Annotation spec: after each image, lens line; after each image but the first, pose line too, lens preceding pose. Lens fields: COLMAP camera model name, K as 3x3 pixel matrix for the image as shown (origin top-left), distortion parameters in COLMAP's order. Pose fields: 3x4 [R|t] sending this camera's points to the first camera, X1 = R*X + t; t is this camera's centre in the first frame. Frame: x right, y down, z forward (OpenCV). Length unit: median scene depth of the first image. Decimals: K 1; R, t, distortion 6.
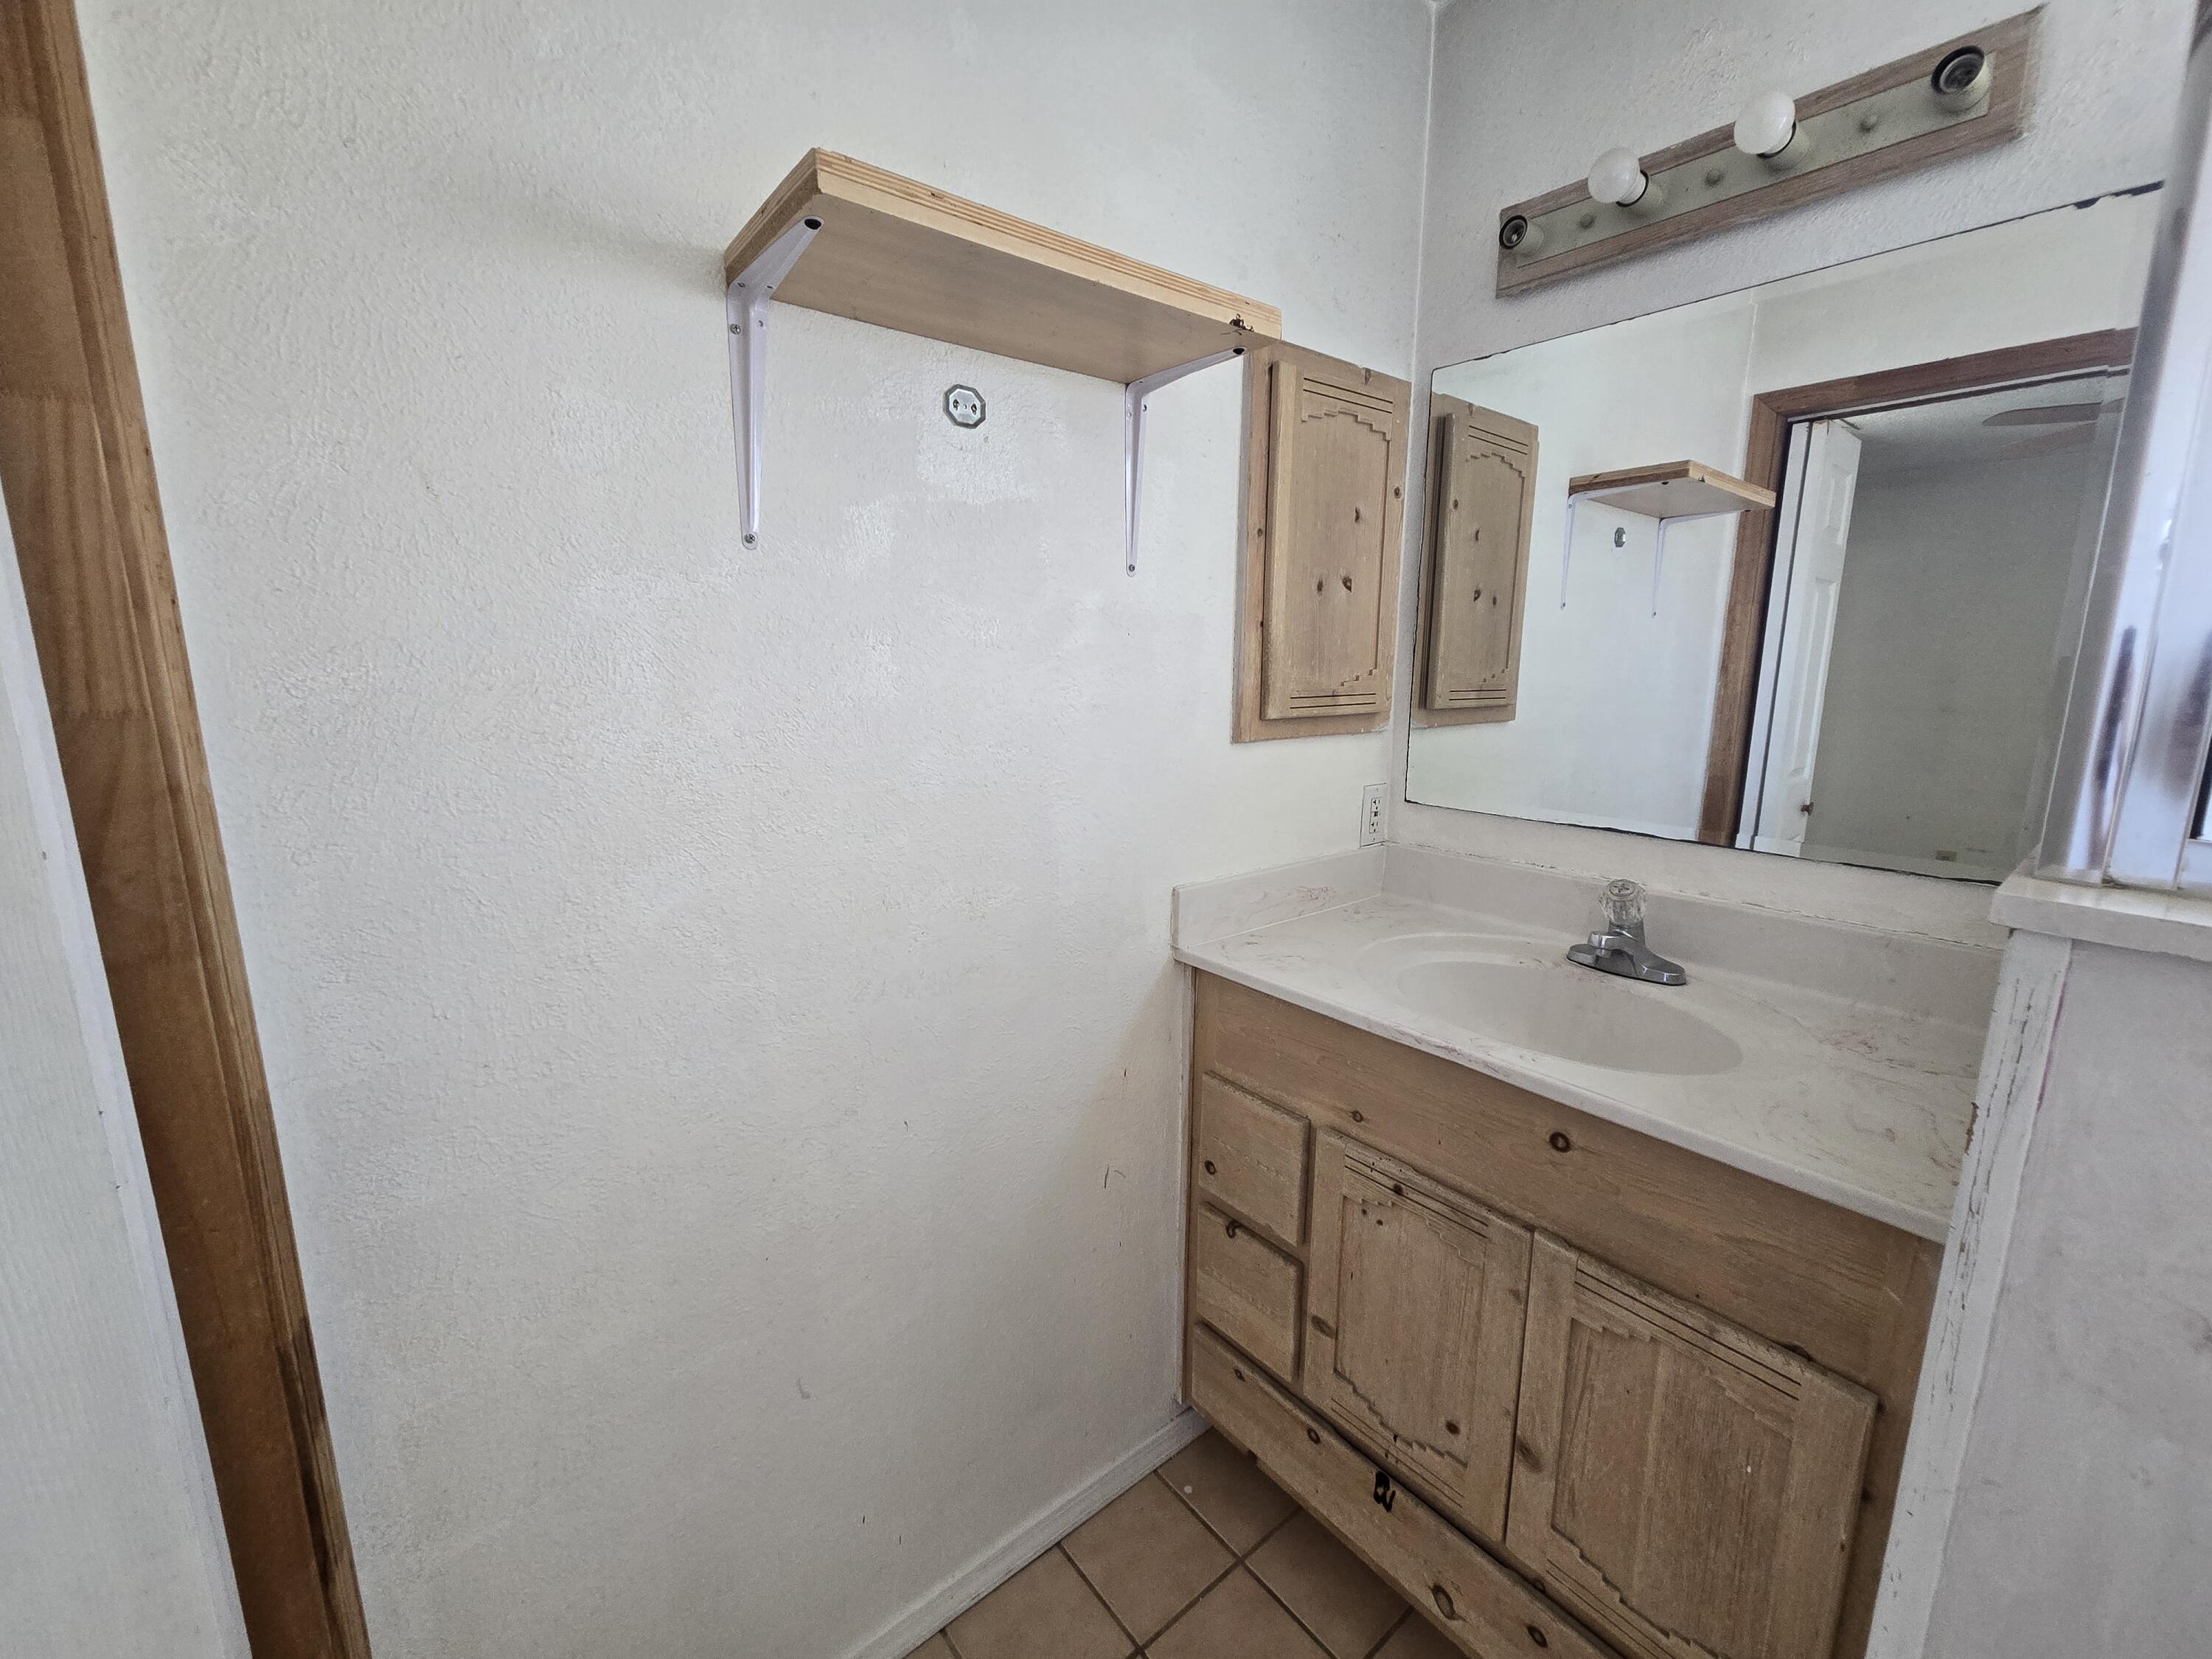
lens RADIAL K [[914.9, 0, 1115.4], [0, 914.9, 819.1], [0, 0, 1]] dist [0.001008, -0.000299]
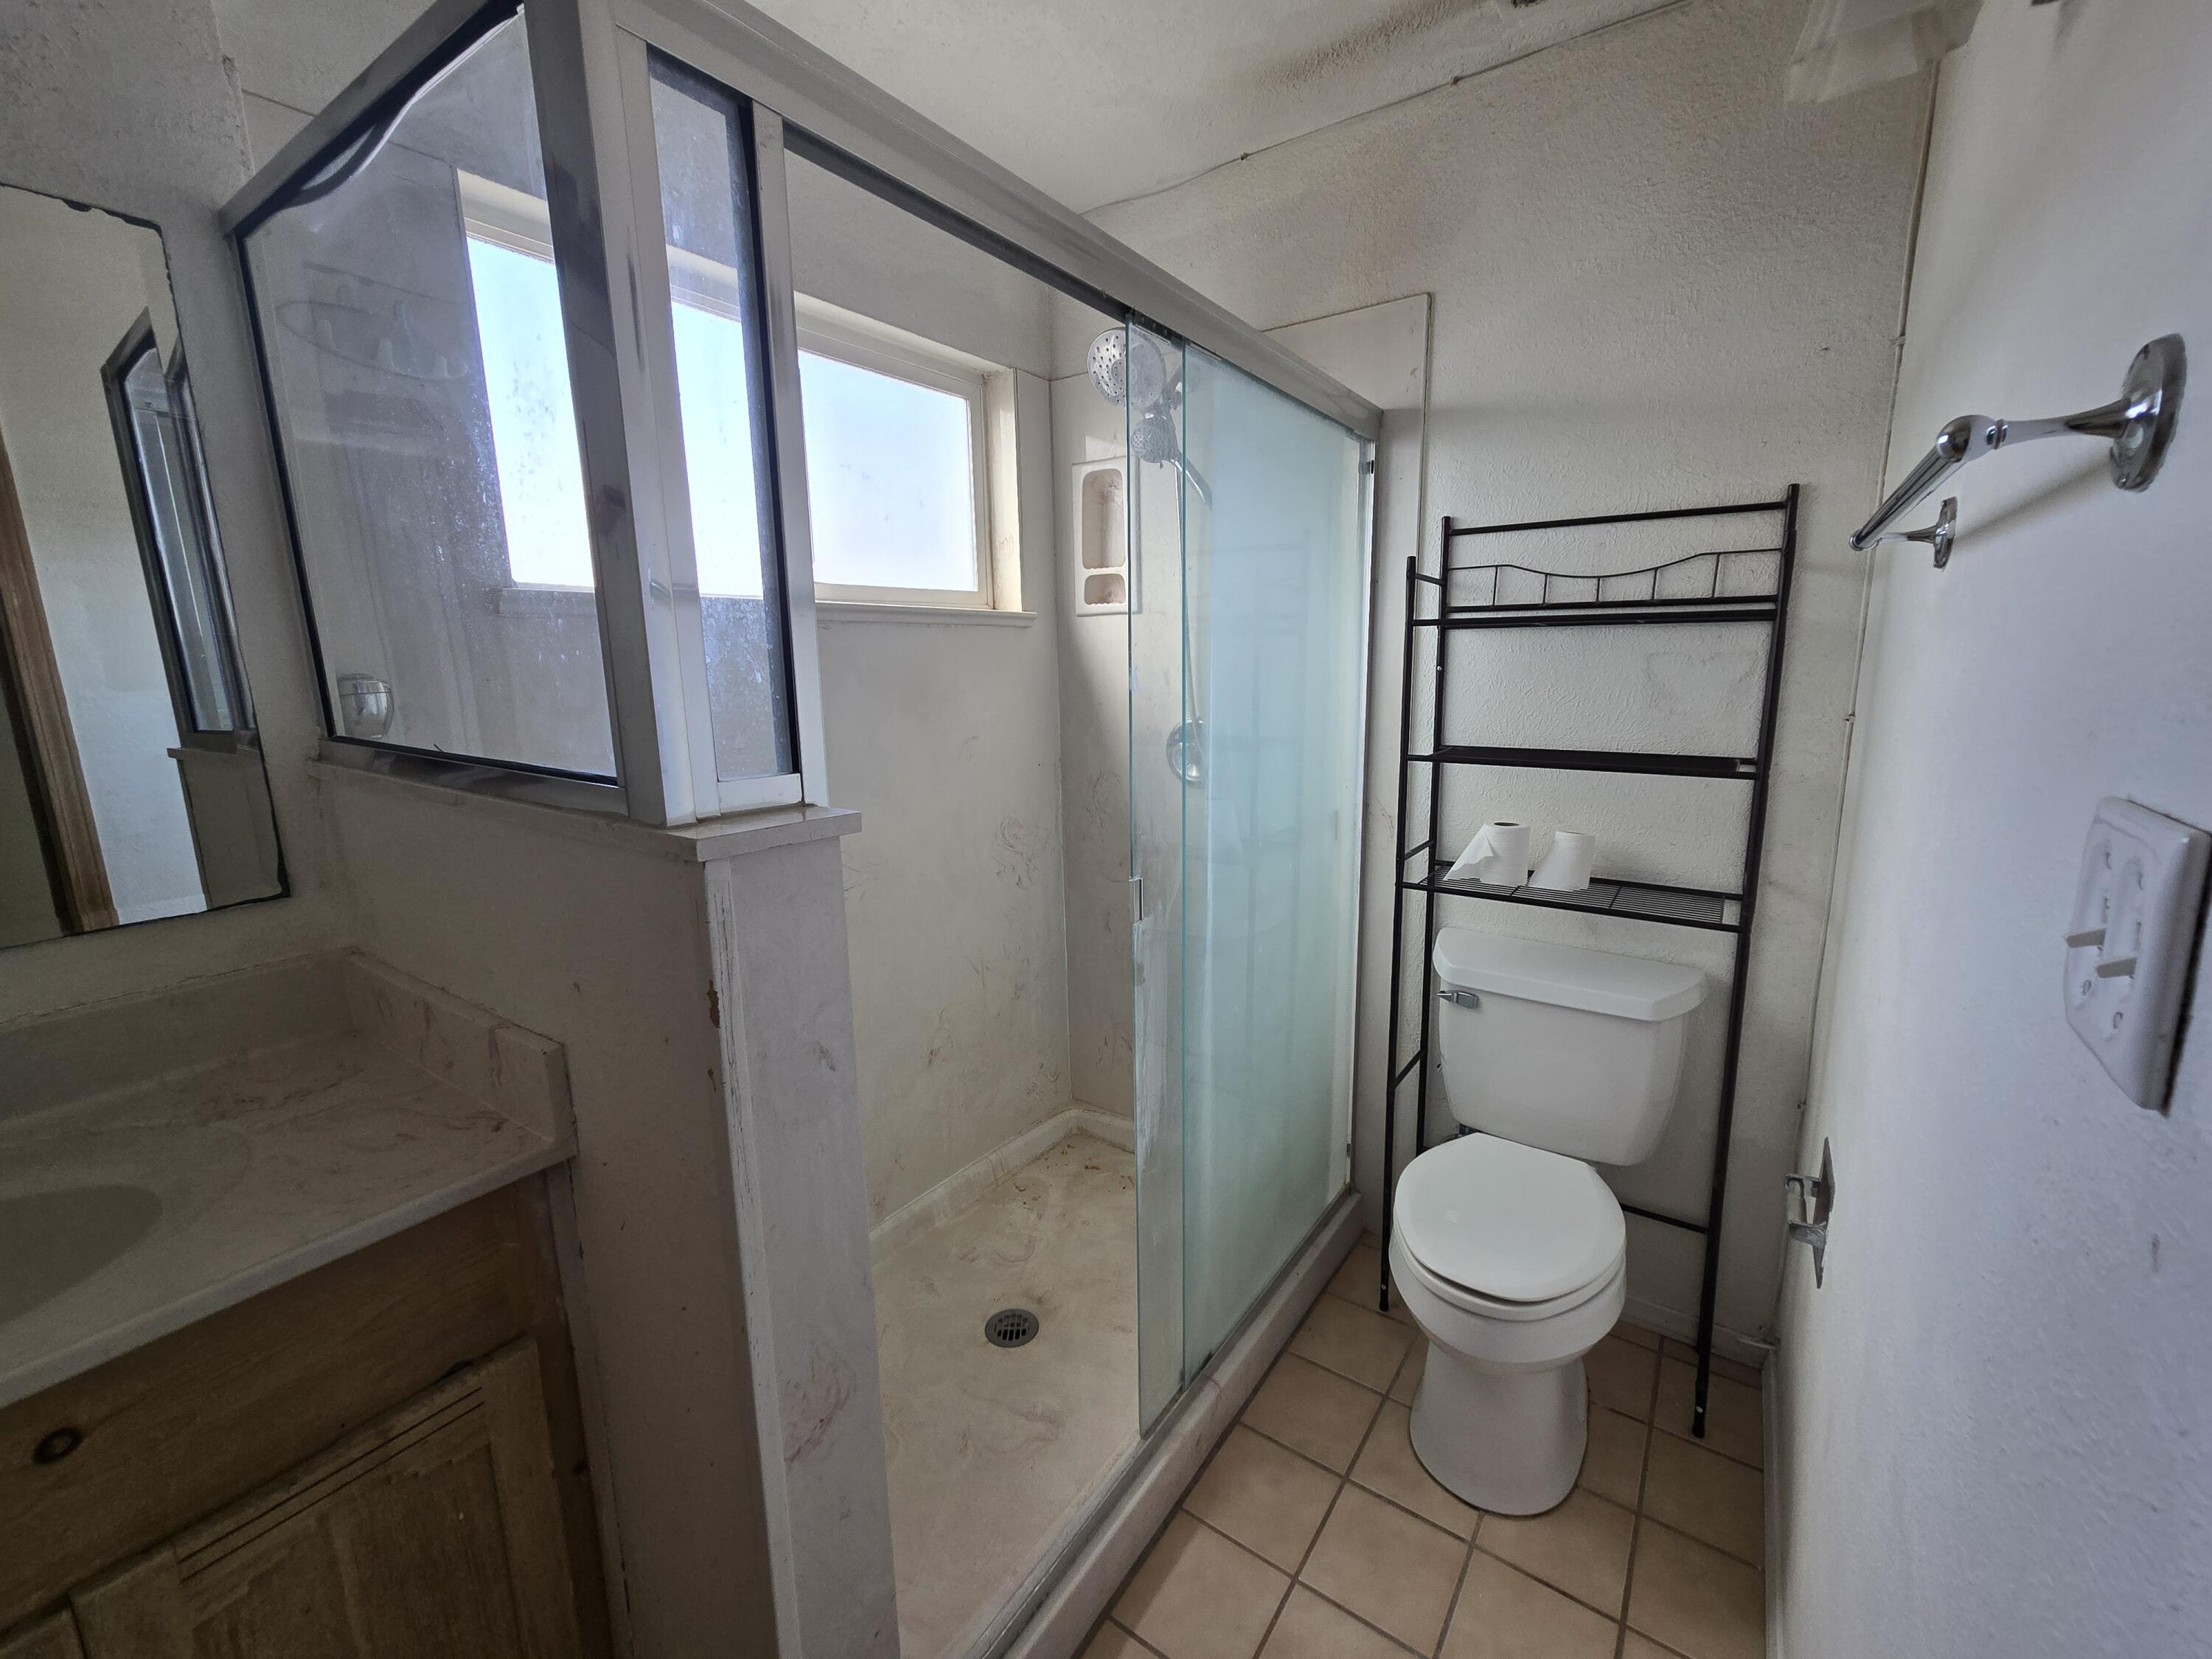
lens RADIAL K [[914.9, 0, 1115.4], [0, 914.9, 819.1], [0, 0, 1]] dist [0.001008, -0.000299]
pose [[-0.283453, -0.169887, 0.943818, -0.275819], [0.188348, 0.955152, 0.228493, -0.077661], [-0.940308, 0.242534, -0.238743, 0.387563]]
